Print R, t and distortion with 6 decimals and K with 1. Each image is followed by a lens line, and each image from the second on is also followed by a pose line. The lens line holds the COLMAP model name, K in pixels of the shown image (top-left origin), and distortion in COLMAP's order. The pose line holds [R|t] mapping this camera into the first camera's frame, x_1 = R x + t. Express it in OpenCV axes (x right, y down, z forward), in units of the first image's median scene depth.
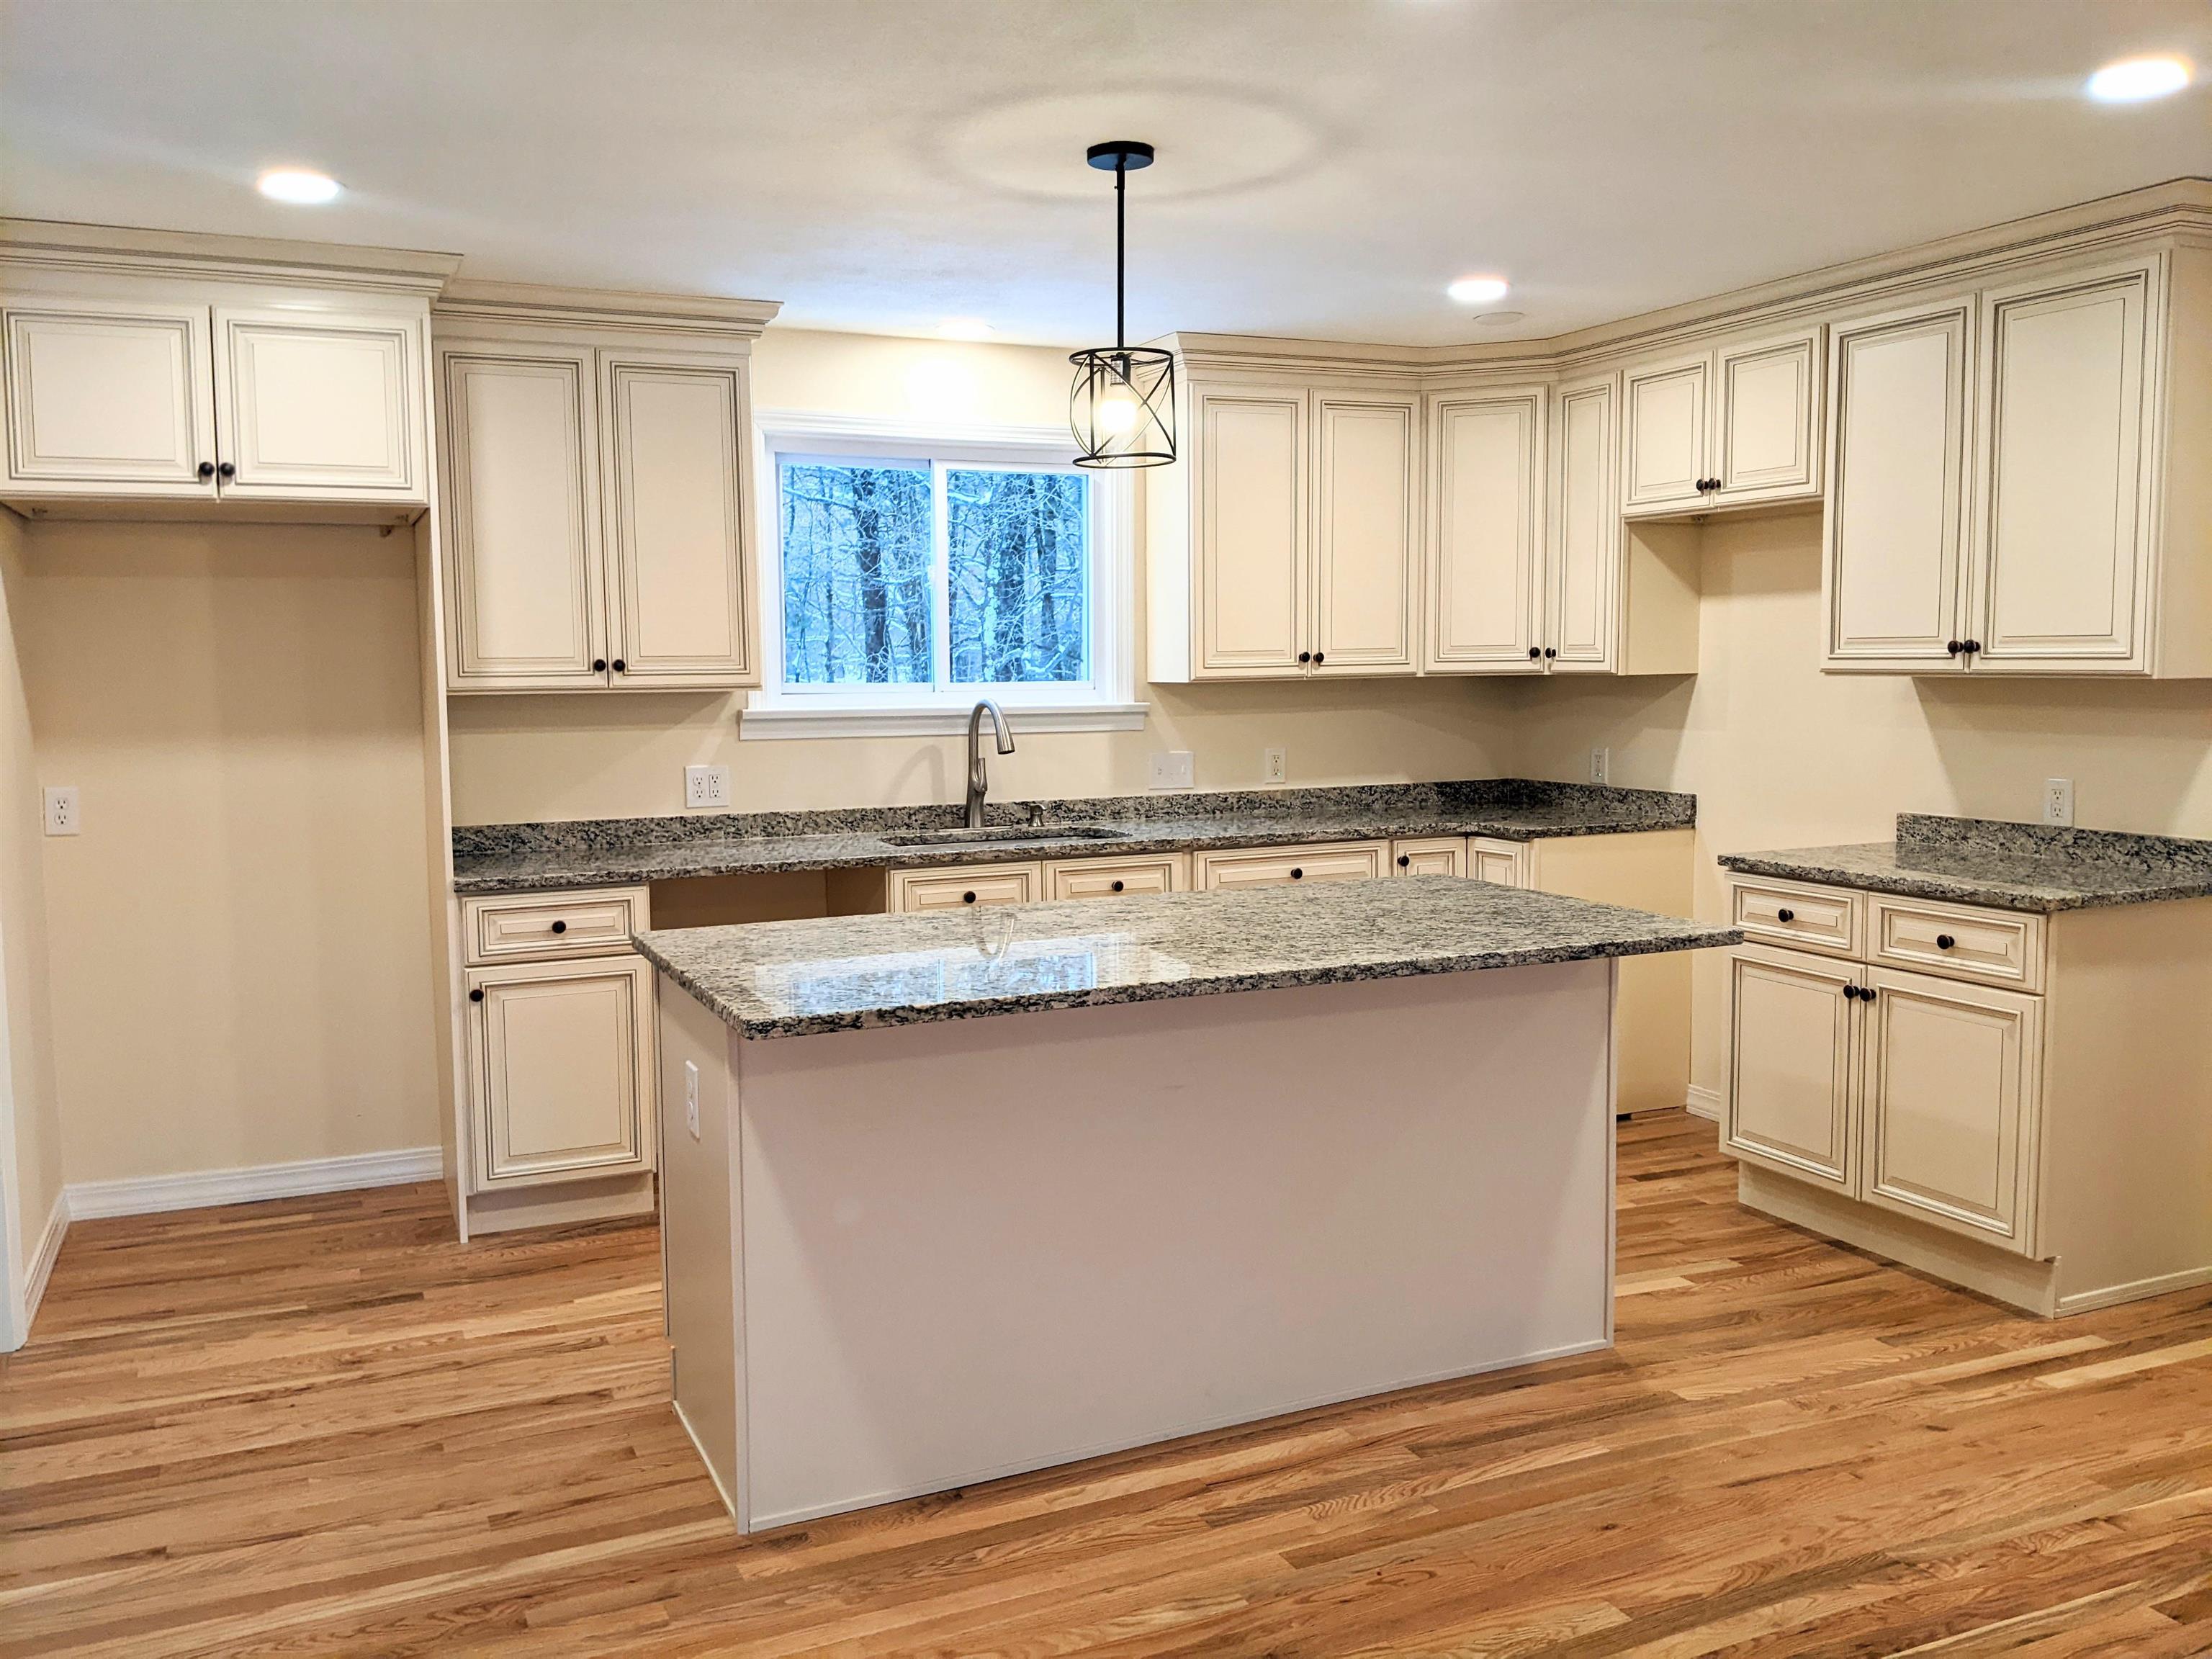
lens RADIAL K [[1755.9, 0, 1106.0], [0, 1755.9, 829.5], [0, 0, 1]] dist [0.094701, -0.149293]
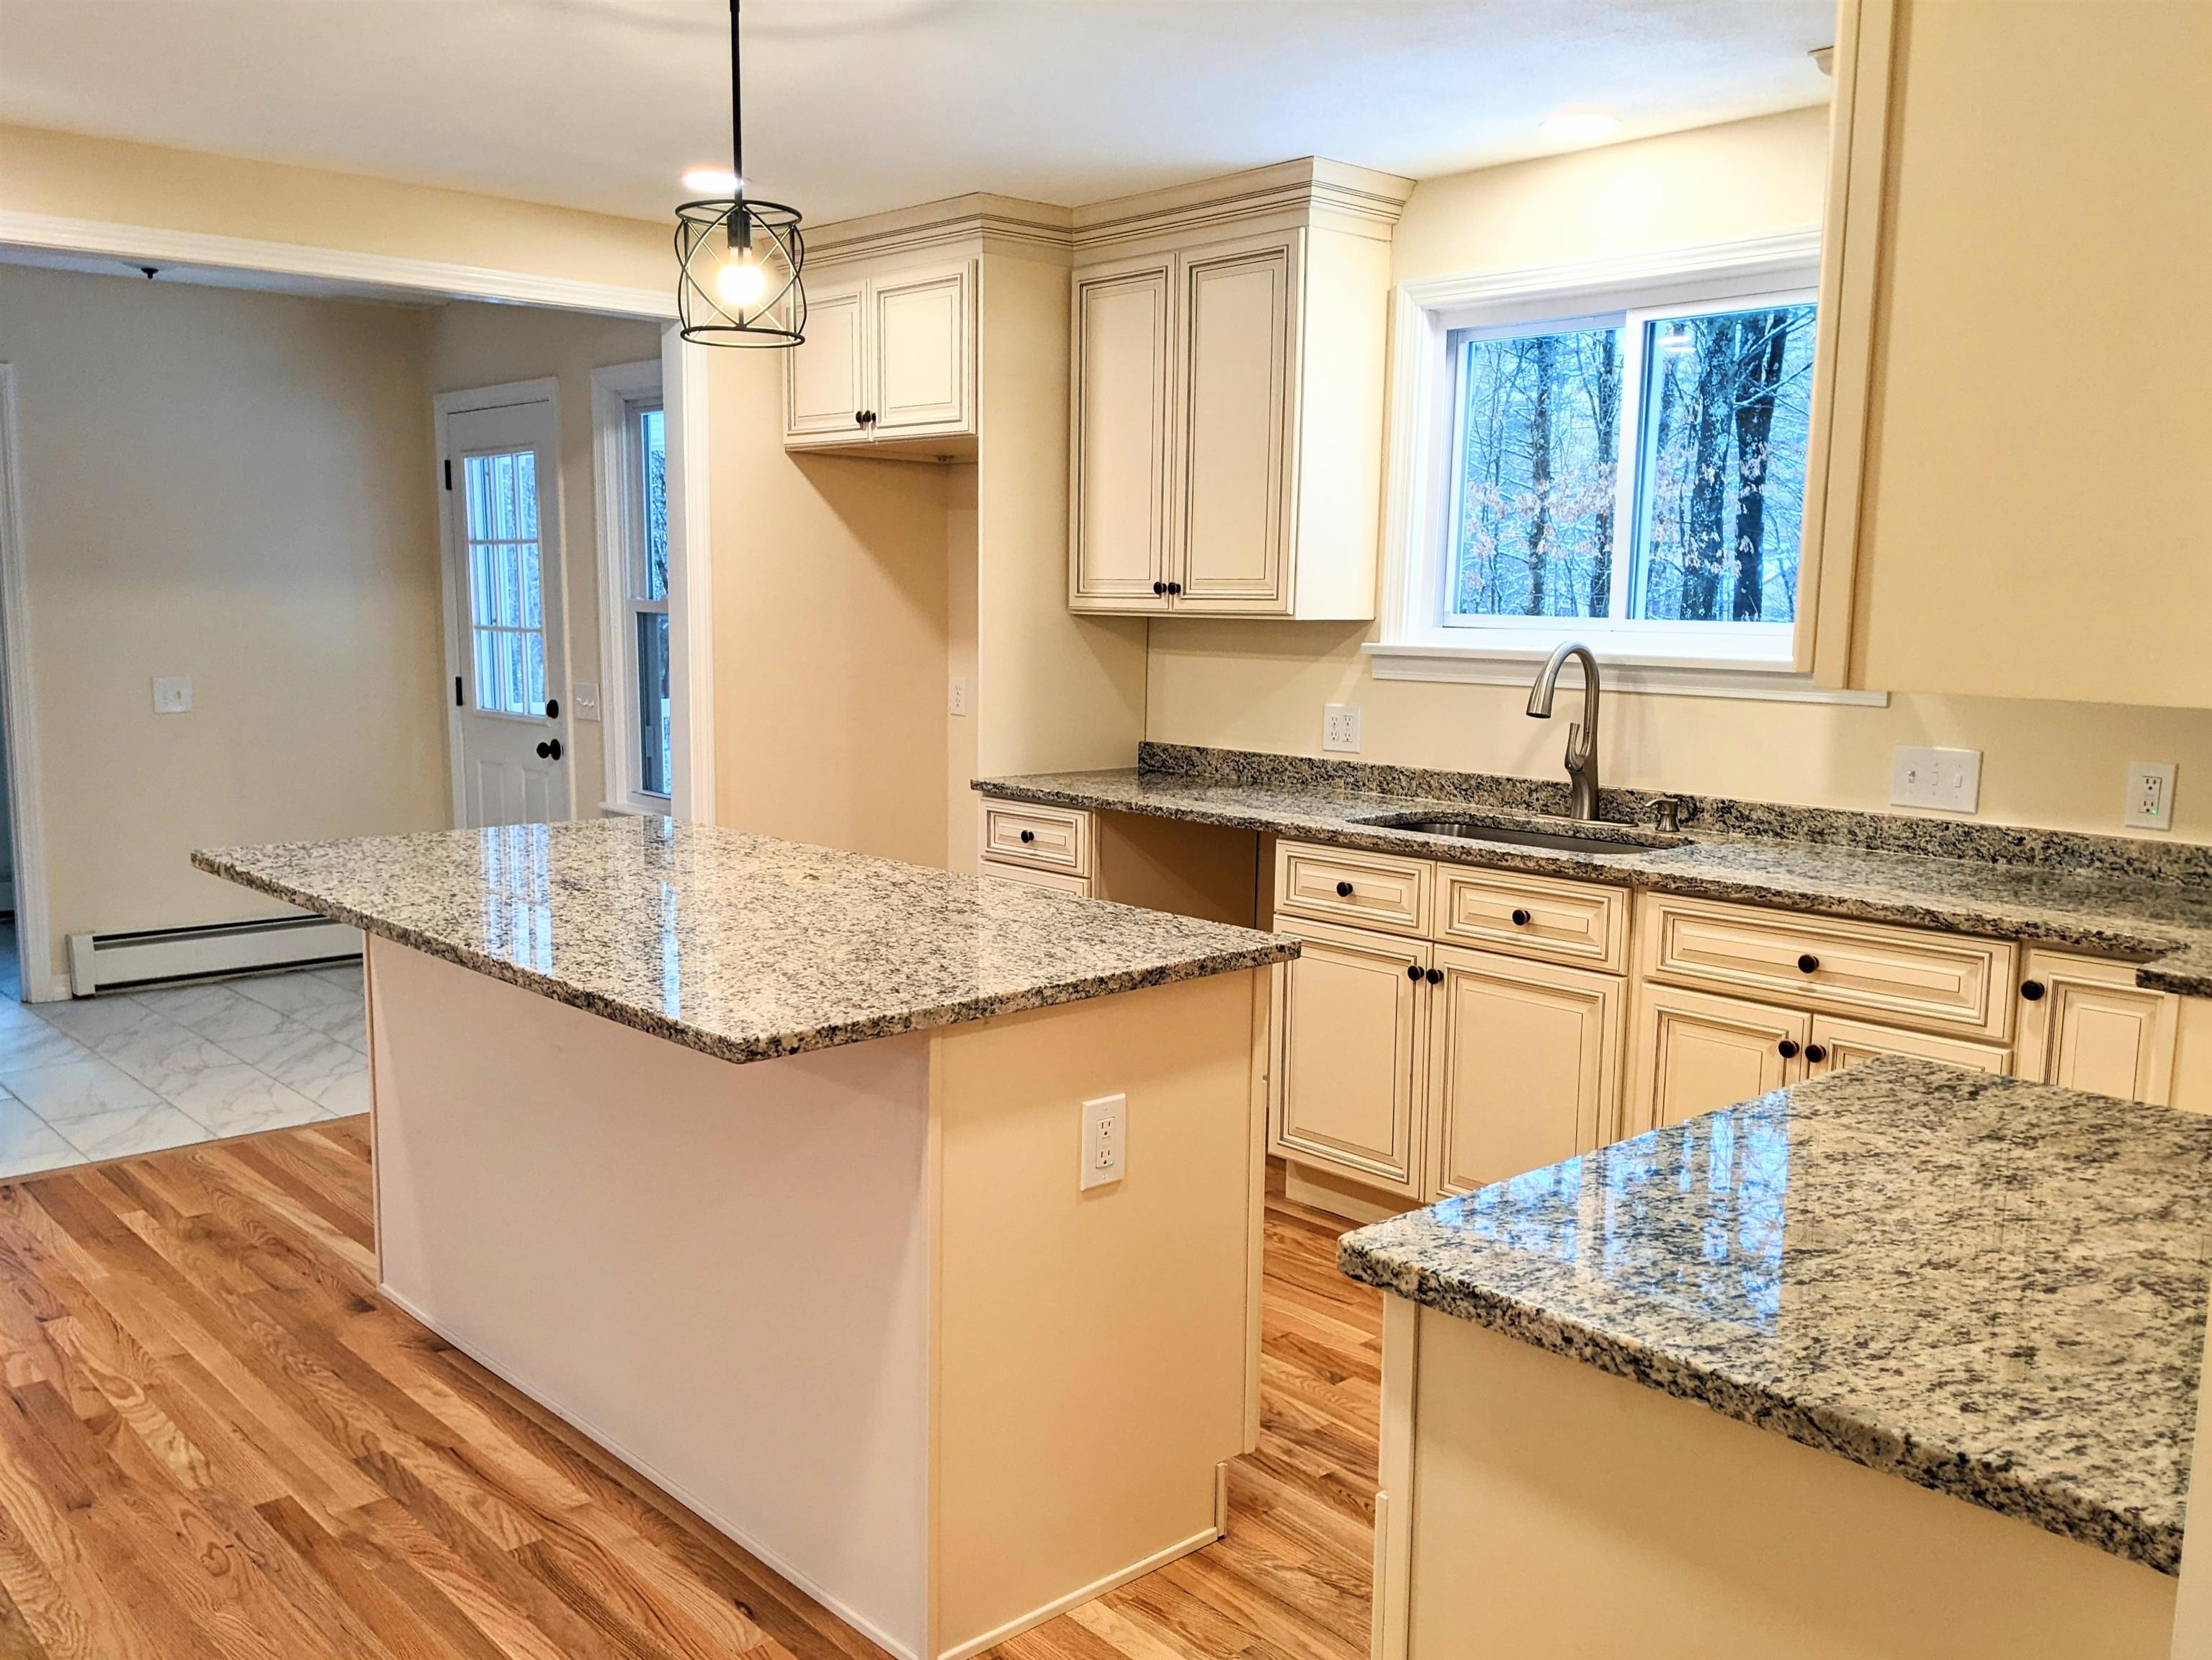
lens RADIAL K [[1871.4, 0, 1096.9], [0, 1871.4, 855.8], [0, 0, 1]] dist [0.124739, -0.200363]
pose [[0.300218, 0.149211, -0.942128, 0.660508], [-0.108508, 0.986620, 0.121680, -0.064707], [0.947679, 0.065698, 0.312392, 0.608068]]
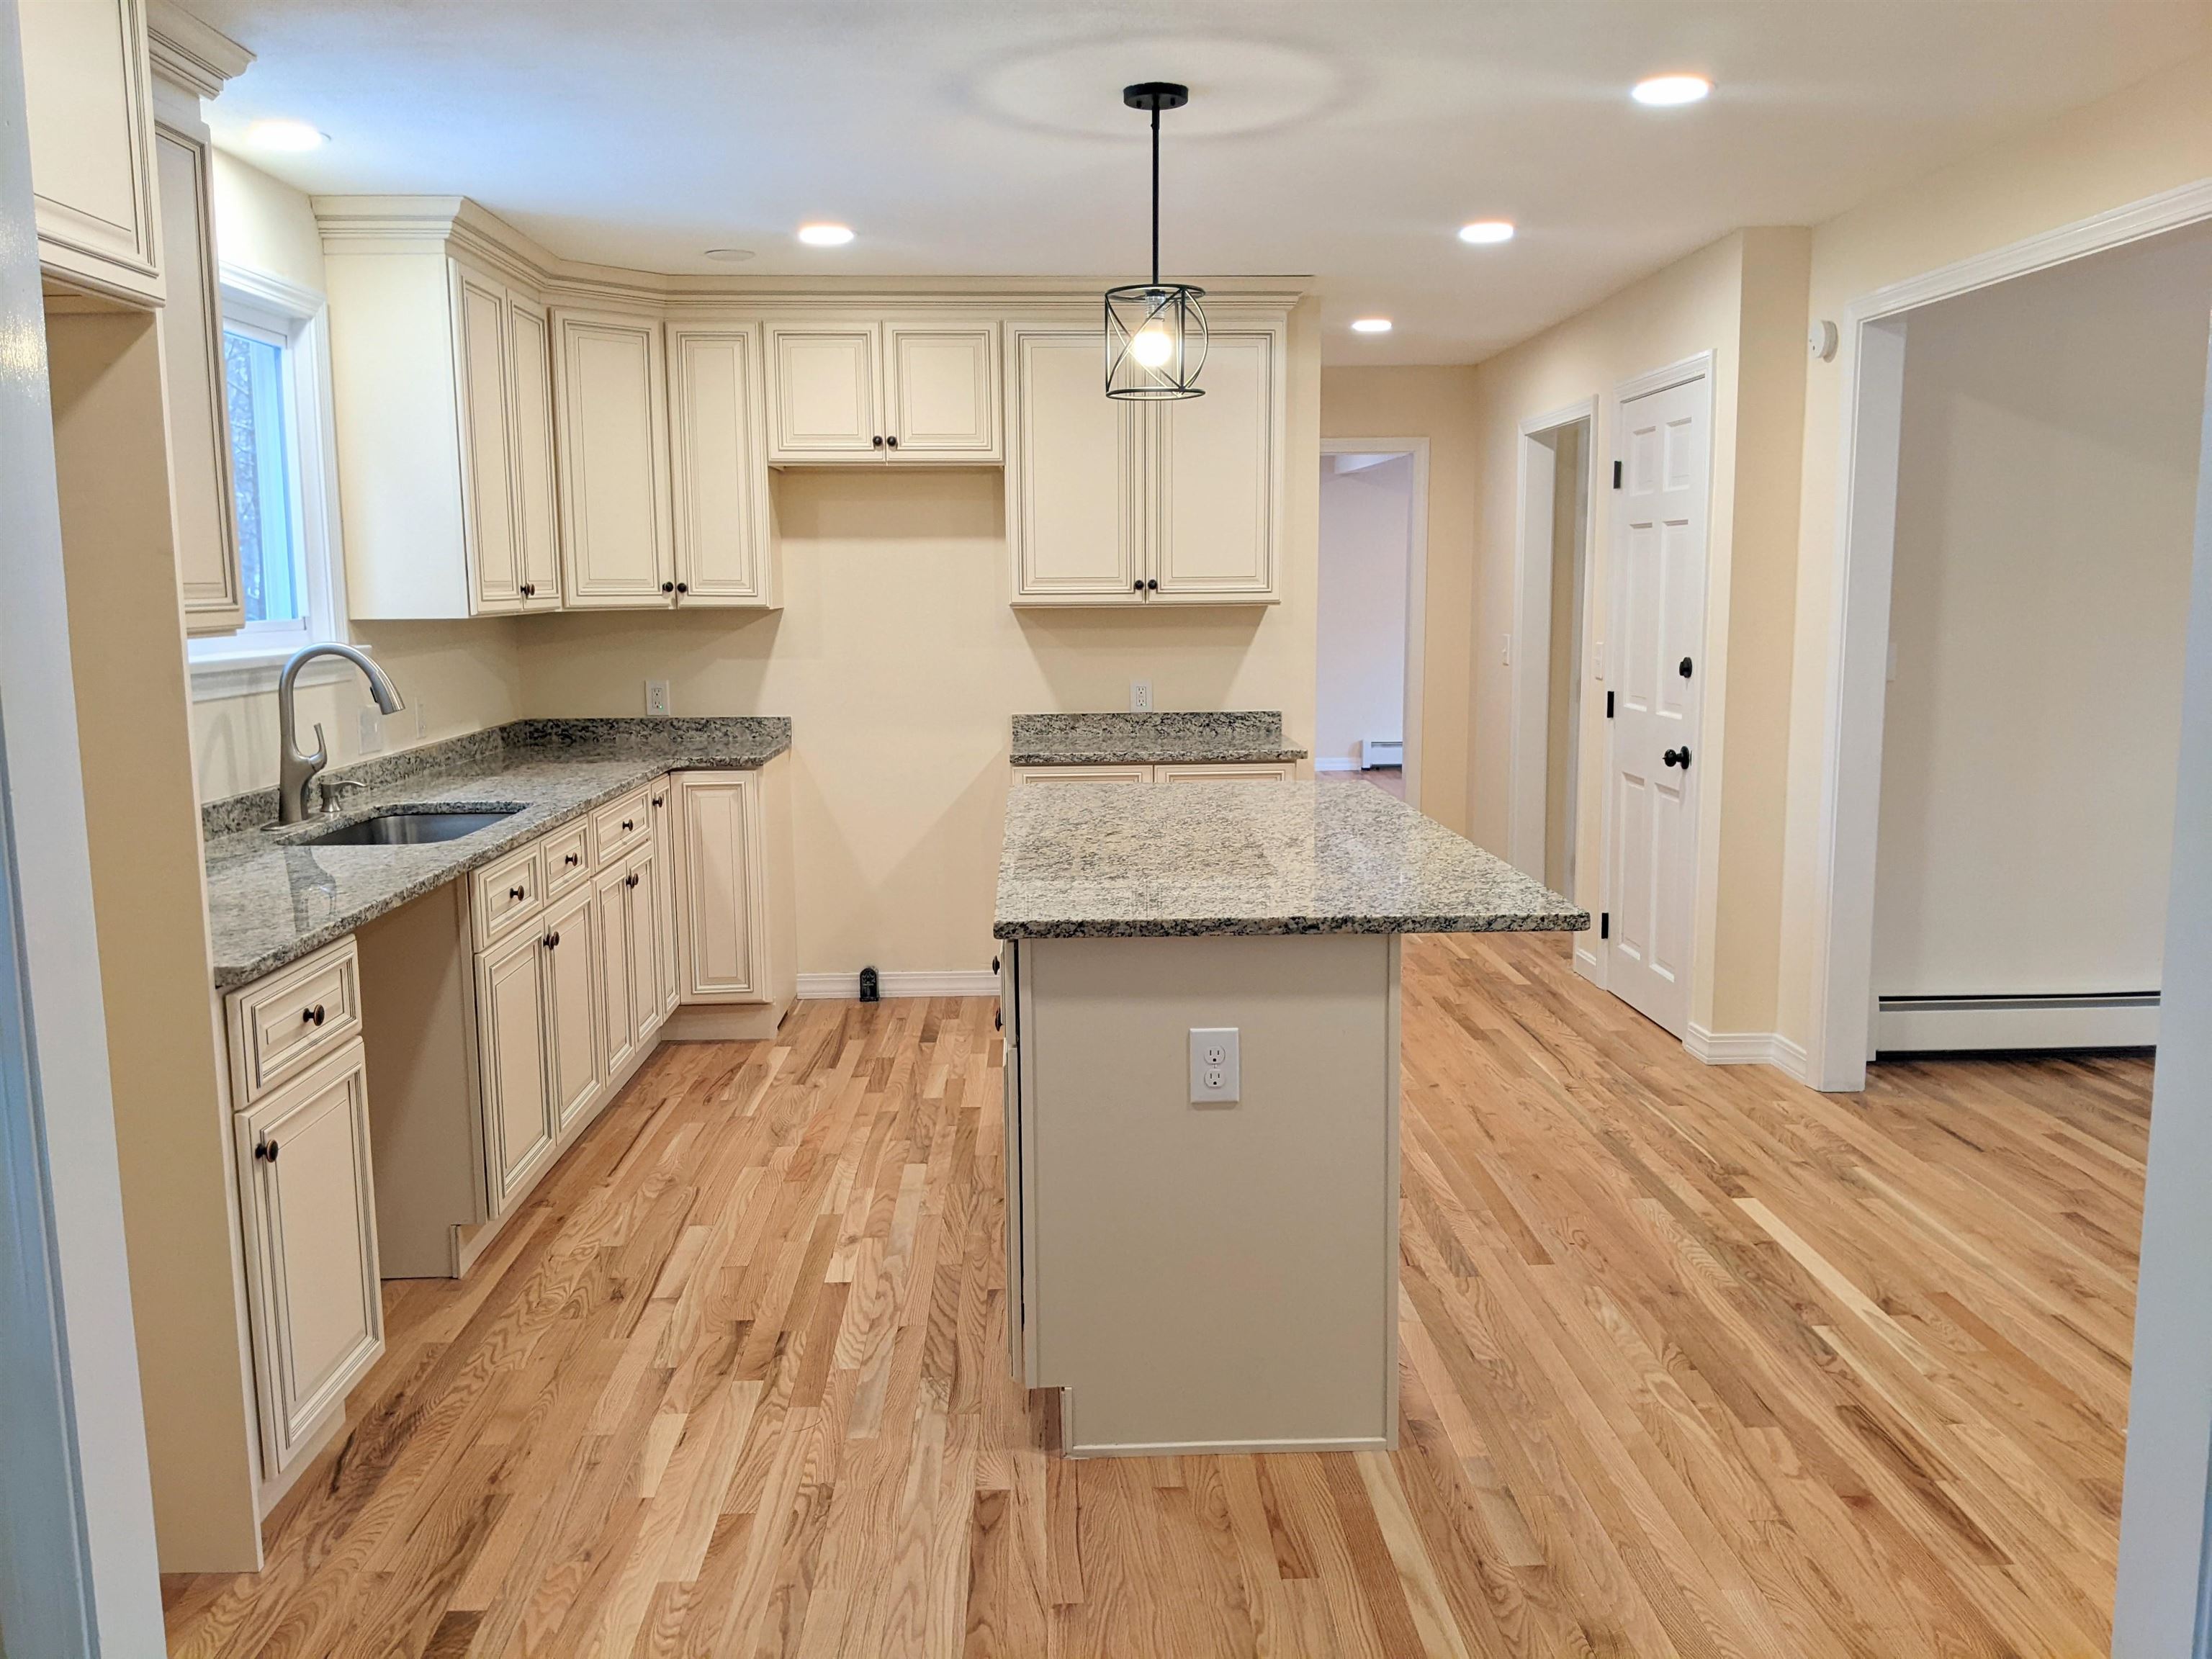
lens RADIAL K [[1725.1, 0, 1106.0], [0, 1725.1, 829.5], [0, 0, 1]] dist [0.080885, -0.186275]
pose [[0.382082, -0.122994, 0.915907, -0.662242], [0.094017, 0.991135, 0.093876, -0.036388], [-0.919334, 0.050243, 0.390258, 0.437037]]
